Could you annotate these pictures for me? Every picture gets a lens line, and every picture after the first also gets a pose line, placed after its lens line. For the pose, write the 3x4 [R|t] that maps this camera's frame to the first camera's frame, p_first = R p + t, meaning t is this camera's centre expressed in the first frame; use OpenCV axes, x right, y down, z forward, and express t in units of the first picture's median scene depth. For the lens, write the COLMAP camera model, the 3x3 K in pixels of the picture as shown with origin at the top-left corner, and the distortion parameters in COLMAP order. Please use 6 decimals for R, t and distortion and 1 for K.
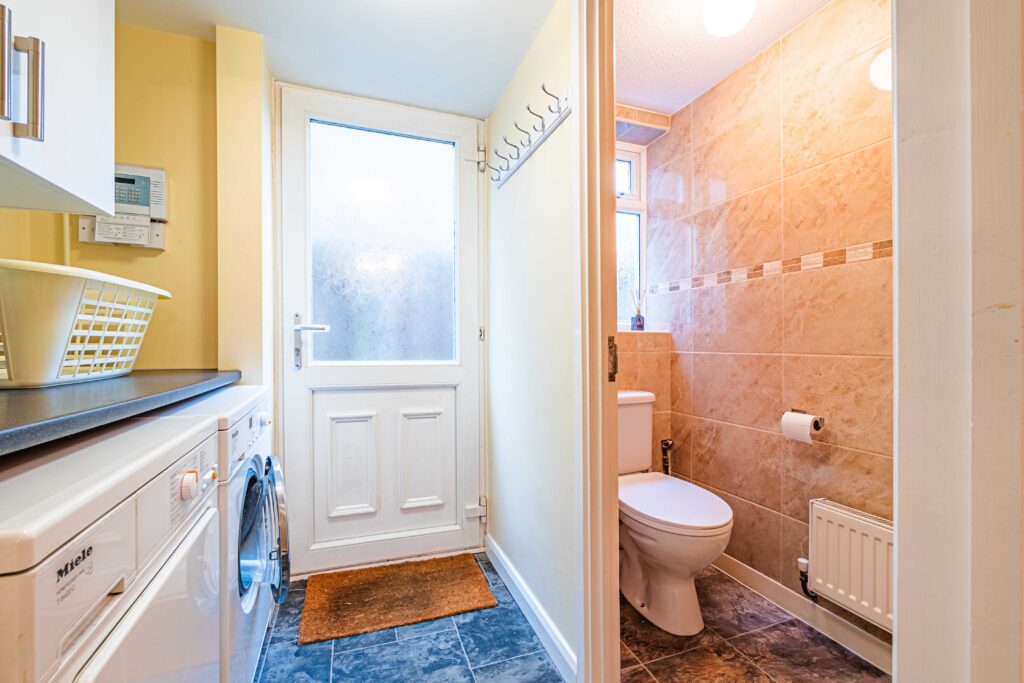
lens RADIAL K [[429.6, 0, 505.7], [0, 429.6, 341.8], [0, 0, 1]] dist [-0.004883, -0.000558]
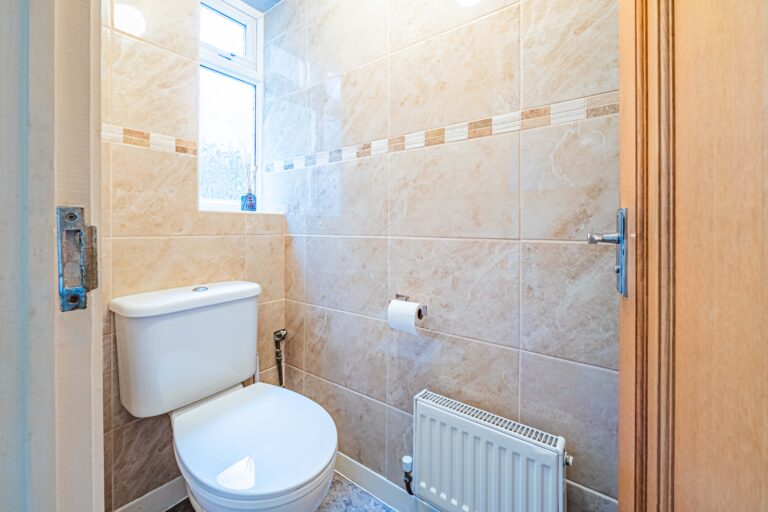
lens RADIAL K [[322.2, 0, 378.2], [0, 322.2, 225.3], [0, 0, 1]] dist [-0.004883, -0.000558]
pose [[0.844422, 0.003308, 0.535669, 0.242194], [-0.003623, 0.999993, -0.000463, 0.003421], [-0.535667, -0.001550, 0.844428, 0.405076]]
